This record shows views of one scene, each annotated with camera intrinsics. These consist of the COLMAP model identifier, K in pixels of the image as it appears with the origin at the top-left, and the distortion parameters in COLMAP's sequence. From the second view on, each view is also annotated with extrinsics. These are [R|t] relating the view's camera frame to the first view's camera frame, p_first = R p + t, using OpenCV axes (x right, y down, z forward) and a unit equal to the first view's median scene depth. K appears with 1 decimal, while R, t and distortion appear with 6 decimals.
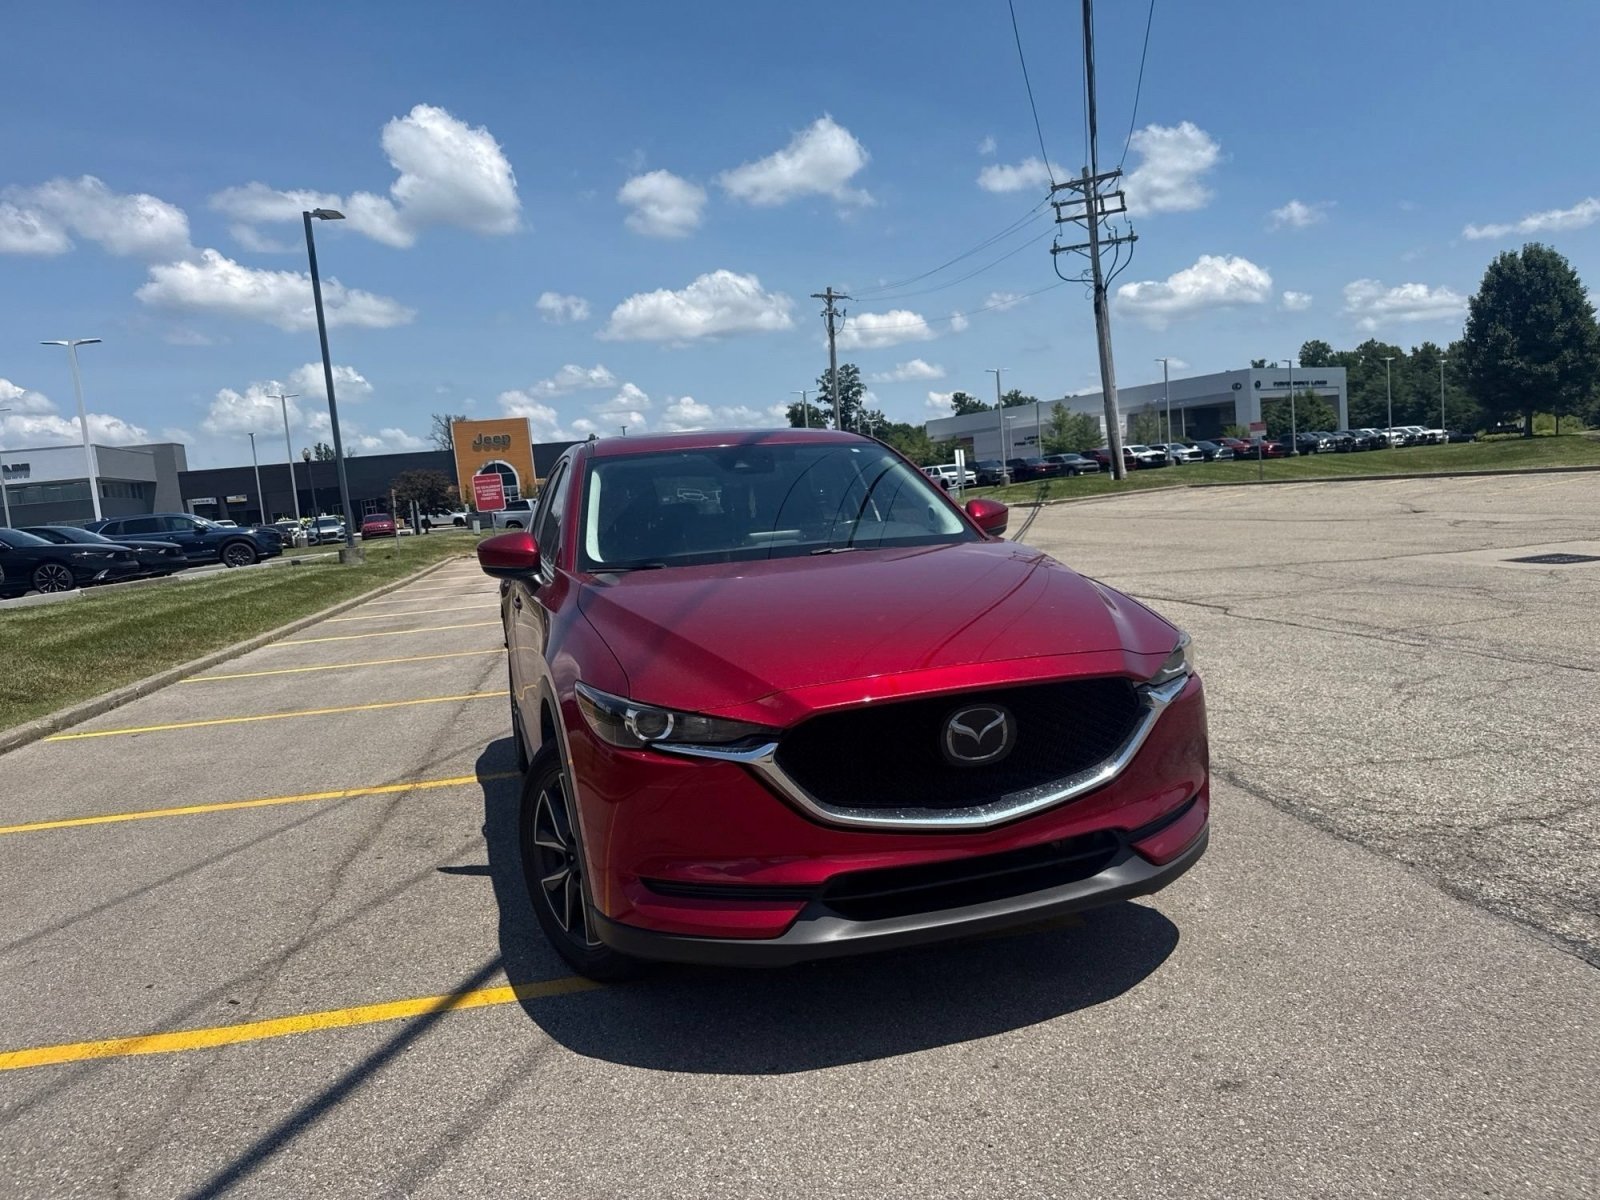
lens RADIAL K [[1126.5, 0, 804.8], [0, 1126.5, 616.2], [0, 0, 1]] dist [0.035046, -0.041547]
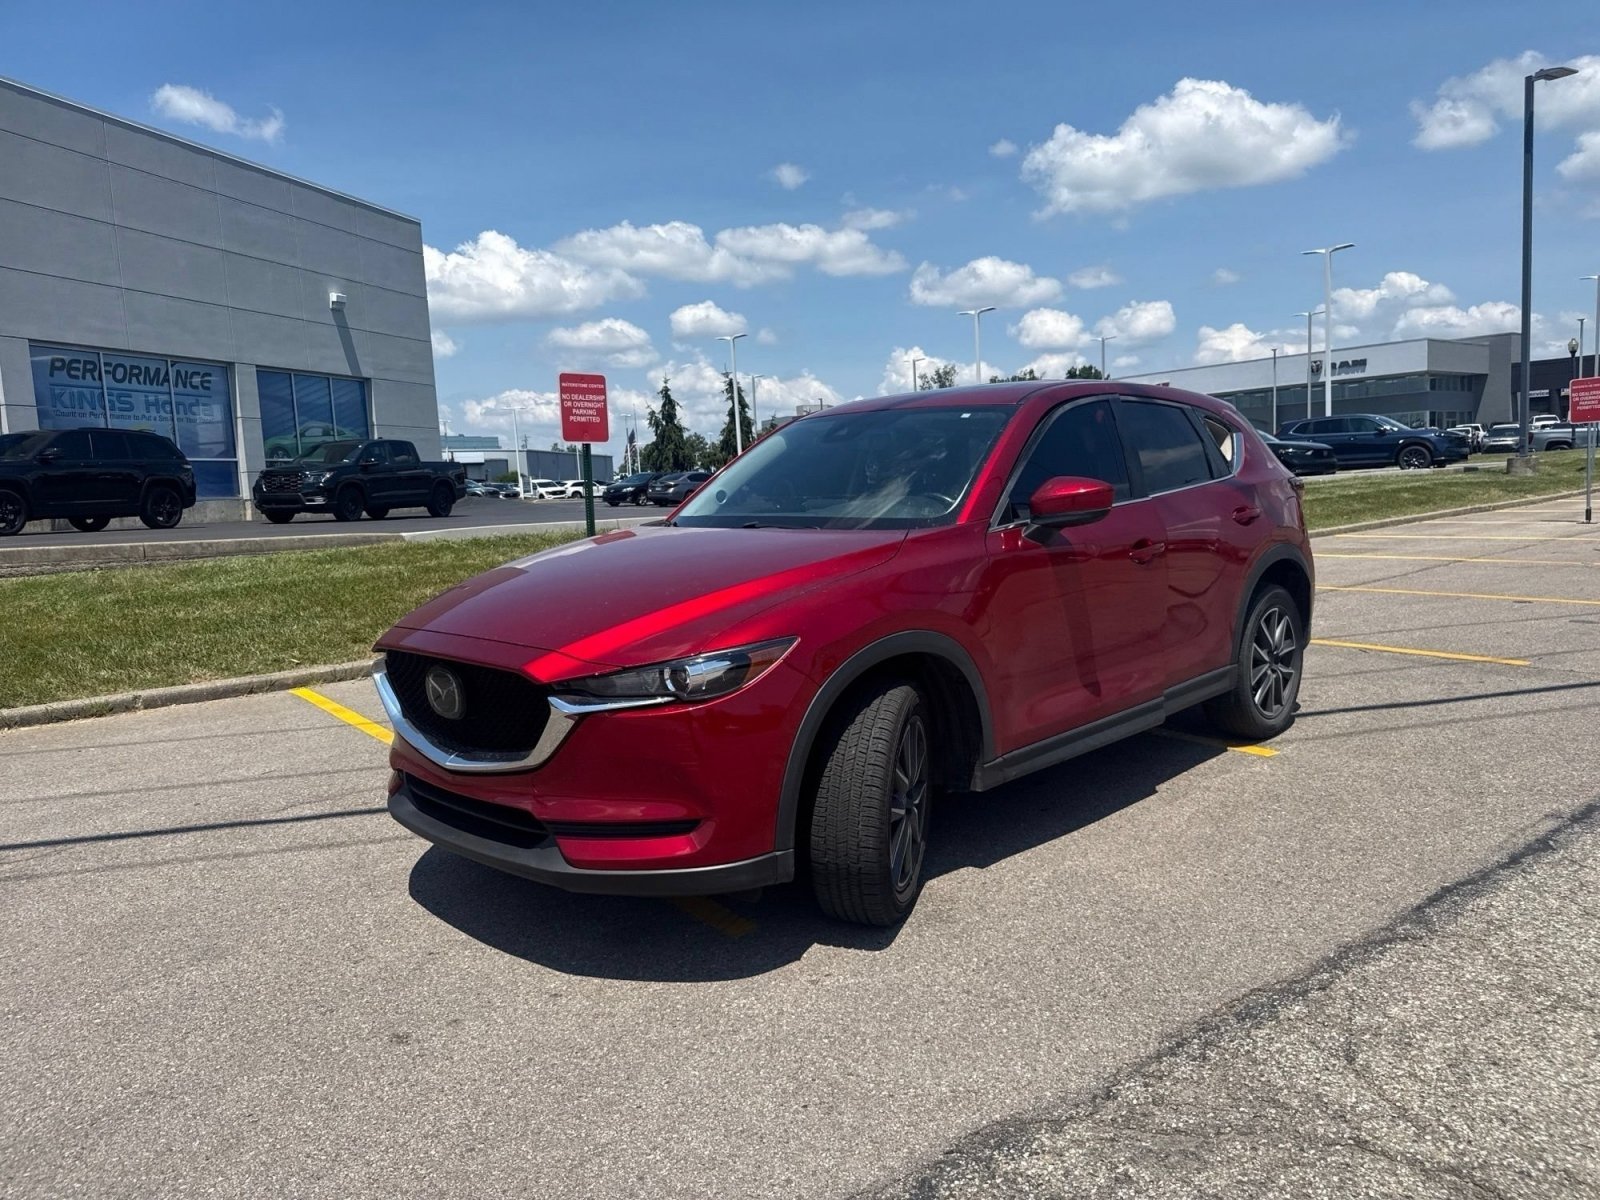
lens RADIAL K [[1115.3, 0, 807.4], [0, 1115.3, 618.5], [0, 0, 1]] dist [0.110776, -0.158345]
pose [[0.466212, 0.170801, -0.868028, 0.315676], [-0.085488, 0.985292, 0.147959, -0.042403], [0.880533, 0.005226, 0.473957, 0.176746]]
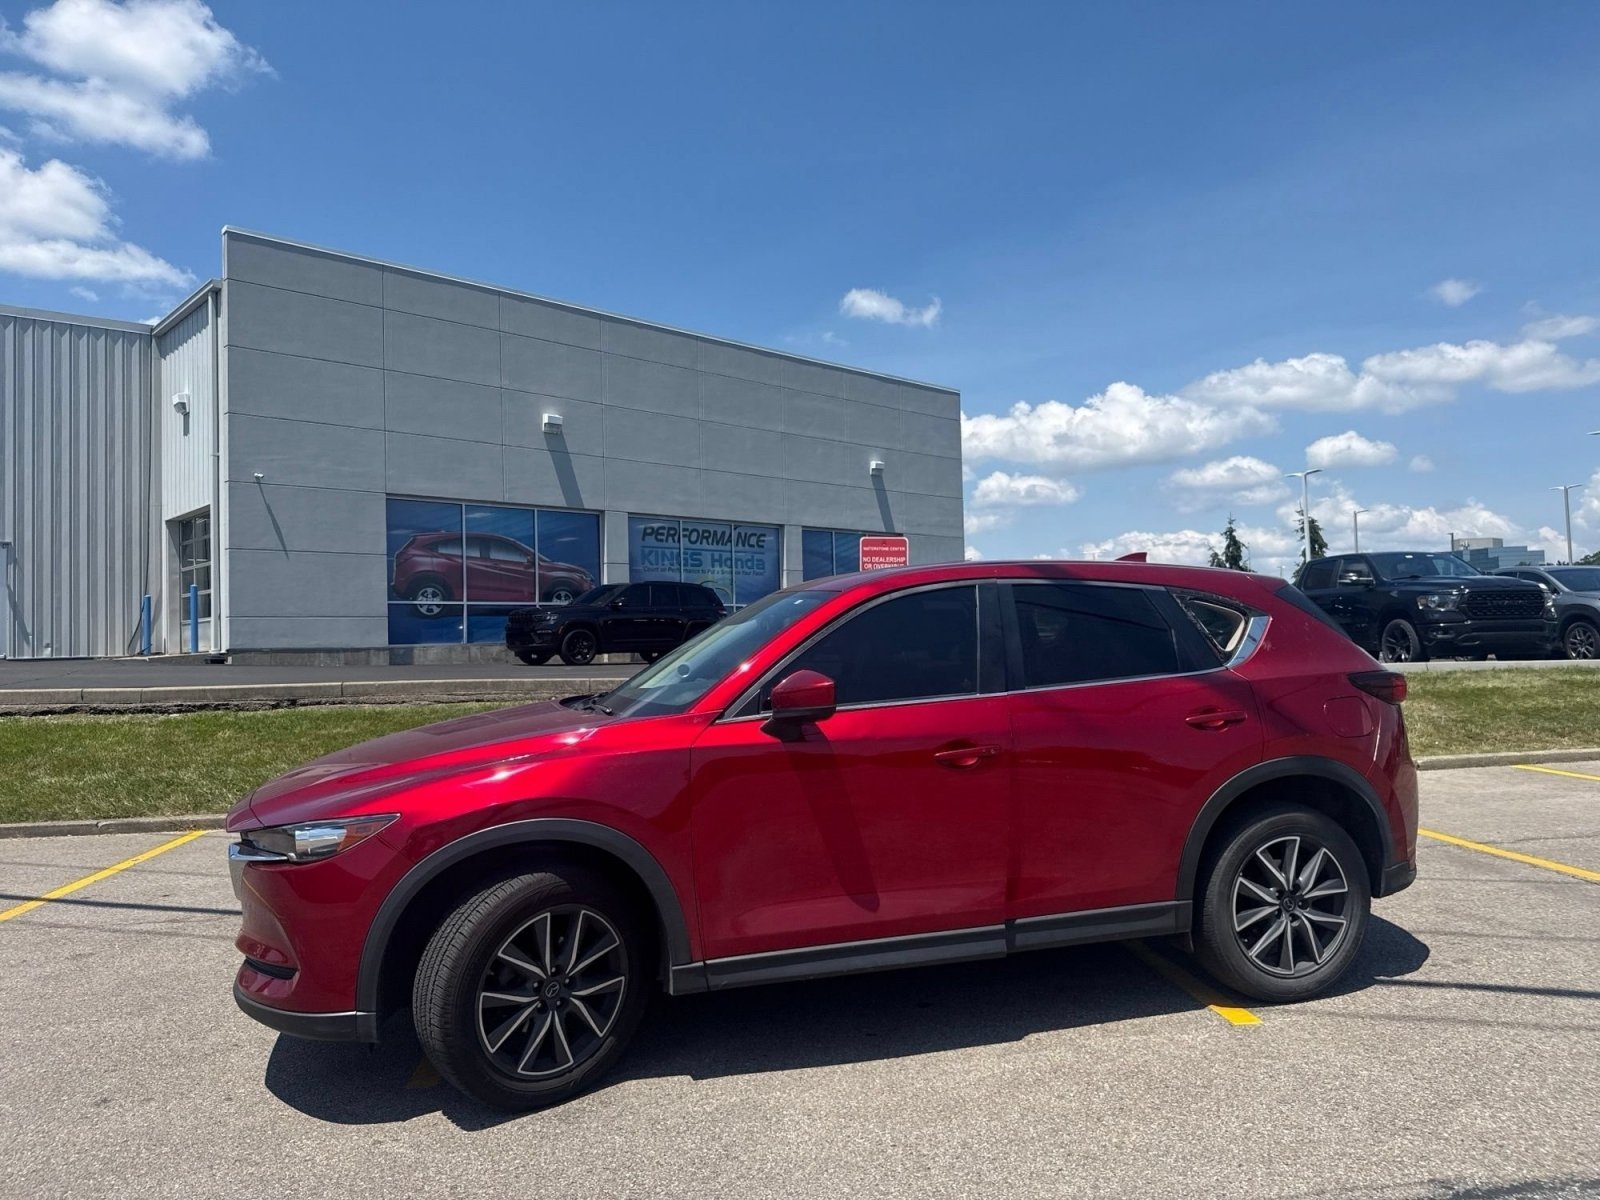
lens RADIAL K [[1123.2, 0, 811.4], [0, 1123.2, 602.8], [0, 0, 1]] dist [0.052455, -0.061510]
pose [[-0.045116, 0.052313, -0.997611, 0.372628], [-0.075724, 0.995576, 0.055631, -0.077876], [0.996108, 0.078053, -0.040955, 0.409367]]
